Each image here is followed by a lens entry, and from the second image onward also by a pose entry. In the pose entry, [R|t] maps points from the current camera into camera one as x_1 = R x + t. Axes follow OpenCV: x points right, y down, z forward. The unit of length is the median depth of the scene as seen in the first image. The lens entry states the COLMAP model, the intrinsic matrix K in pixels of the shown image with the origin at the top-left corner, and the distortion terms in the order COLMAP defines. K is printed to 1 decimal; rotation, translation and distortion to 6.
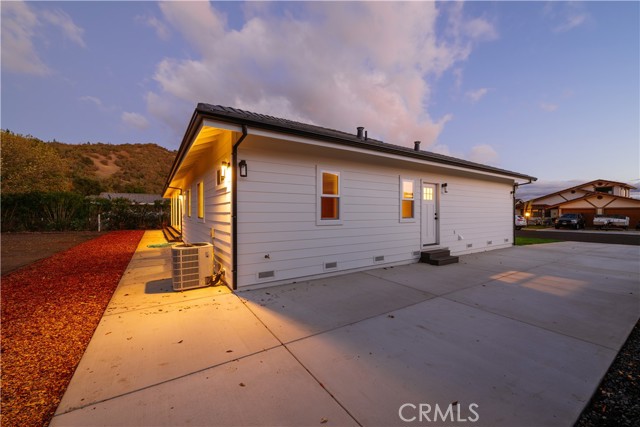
lens RADIAL K [[248.7, 0, 321.0], [0, 248.7, 206.1], [0, 0, 1]] dist [0.017254, -0.000036]
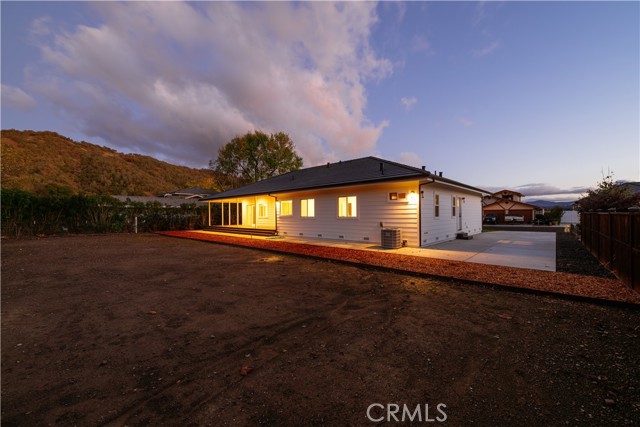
lens RADIAL K [[253.8, 0, 320.0], [0, 253.8, 213.5], [0, 0, 1]] dist [0.001255, -0.000195]
pose [[0.972832, -0.005634, 0.231444, -0.313792], [0.000576, 0.999760, 0.021915, -0.004197], [-0.231512, -0.021186, 0.972601, -0.189005]]
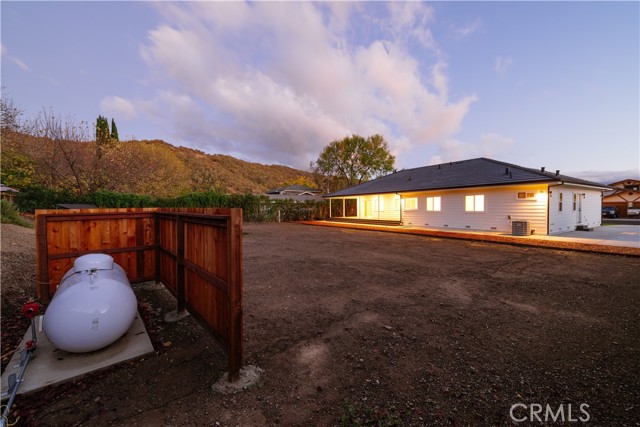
lens RADIAL K [[253.8, 0, 320.0], [0, 253.8, 213.5], [0, 0, 1]] dist [0.001255, -0.000195]
pose [[0.999864, -0.009190, -0.013668, -0.531846], [0.009875, 0.998654, 0.050911, -0.017334], [0.013181, -0.051039, 0.998610, -0.364038]]
